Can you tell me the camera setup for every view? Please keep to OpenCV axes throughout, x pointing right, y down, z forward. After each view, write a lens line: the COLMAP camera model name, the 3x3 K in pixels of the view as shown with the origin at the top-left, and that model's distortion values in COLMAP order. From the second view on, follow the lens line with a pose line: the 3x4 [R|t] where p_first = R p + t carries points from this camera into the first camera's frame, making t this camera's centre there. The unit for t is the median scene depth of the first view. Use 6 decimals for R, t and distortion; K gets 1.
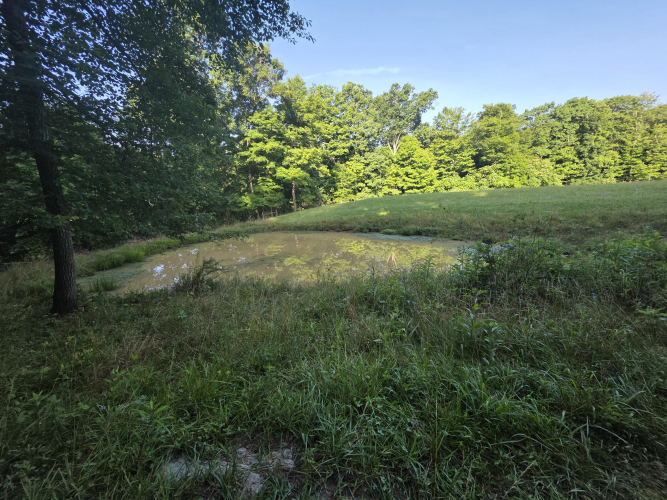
lens RADIAL K [[268.1, 0, 333.8], [0, 268.1, 248.7], [0, 0, 1]] dist [-0.000243, 0.000003]
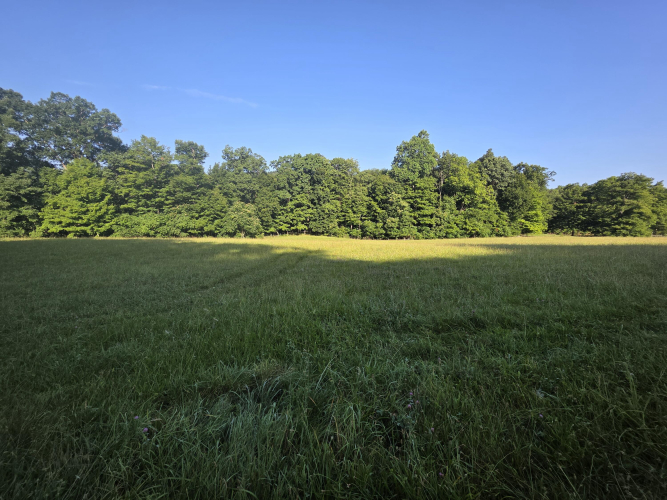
lens RADIAL K [[268.1, 0, 334.1], [0, 268.1, 250.2], [0, 0, 1]] dist [-0.000243, 0.000003]
pose [[0.892866, 0.003656, 0.450309, 0.486275], [0.040073, 0.995355, -0.087537, -0.034593], [-0.448537, 0.096204, 0.888572, -0.055556]]
